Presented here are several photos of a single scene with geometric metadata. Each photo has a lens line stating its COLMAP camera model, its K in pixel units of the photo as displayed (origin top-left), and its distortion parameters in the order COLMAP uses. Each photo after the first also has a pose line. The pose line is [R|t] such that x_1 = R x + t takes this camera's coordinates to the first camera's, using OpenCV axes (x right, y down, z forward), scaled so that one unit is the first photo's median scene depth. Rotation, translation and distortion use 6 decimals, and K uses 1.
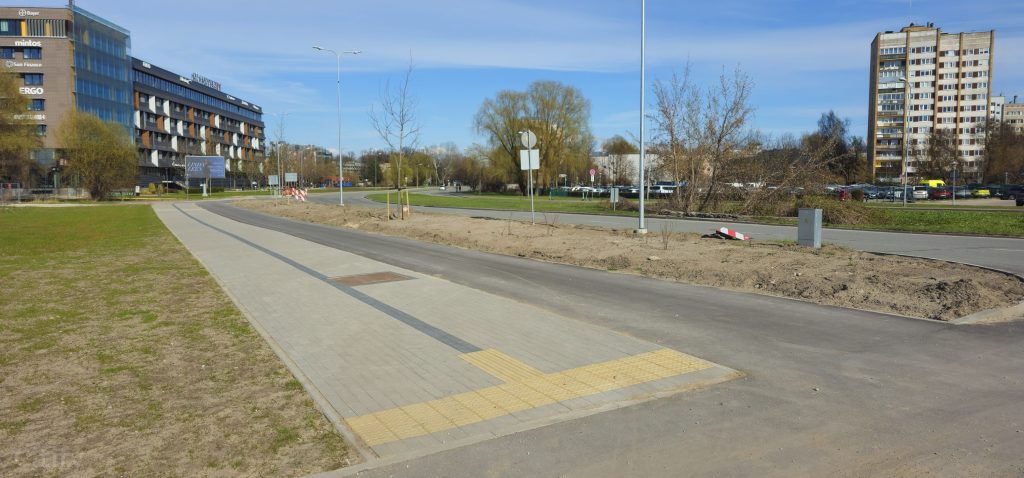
lens RADIAL K [[671.8, 0, 520.2], [0, 671.8, 237.0], [0, 0, 1]] dist [0.066870, -0.062783]
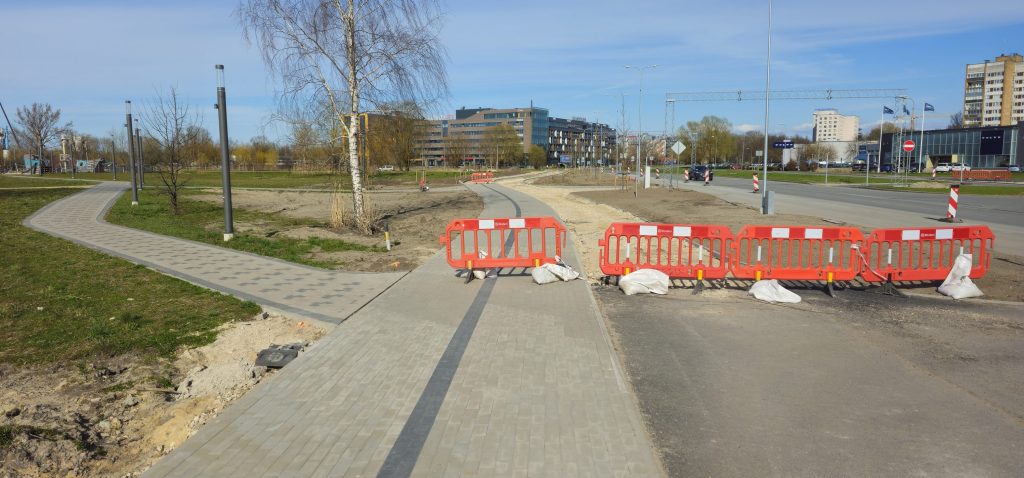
lens RADIAL K [[671.8, 0, 504.3], [0, 671.8, 242.1], [0, 0, 1]] dist [0.066870, -0.062783]
pose [[0.824482, 0.062110, -0.562469, 0.572102], [-0.038855, 0.997826, 0.053230, 0.066508], [0.564552, -0.022032, 0.825103, -0.921236]]
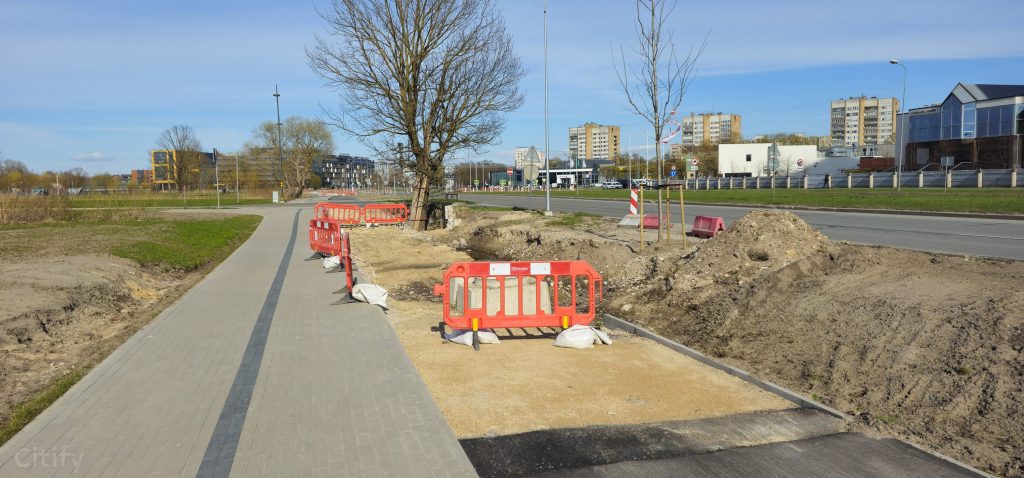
lens RADIAL K [[671.8, 0, 516.5], [0, 671.8, 238.2], [0, 0, 1]] dist [0.066870, -0.062783]
pose [[0.964512, 0.007783, -0.263925, 1.061275], [-0.004787, 0.999917, 0.011992, 0.113599], [0.263996, -0.010303, 0.964469, -1.694838]]
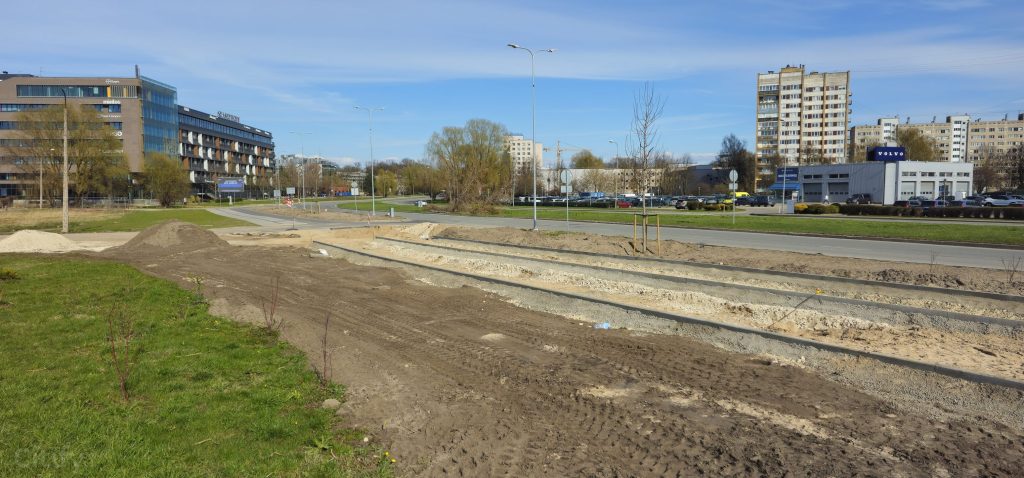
lens RADIAL K [[671.8, 0, 522.6], [0, 671.8, 247.2], [0, 0, 1]] dist [0.066870, -0.062783]
pose [[0.999879, -0.001576, -0.015461, 0.111668], [0.001640, 0.999990, 0.004107, 0.016074], [0.015455, -0.004132, 0.999872, -0.269363]]
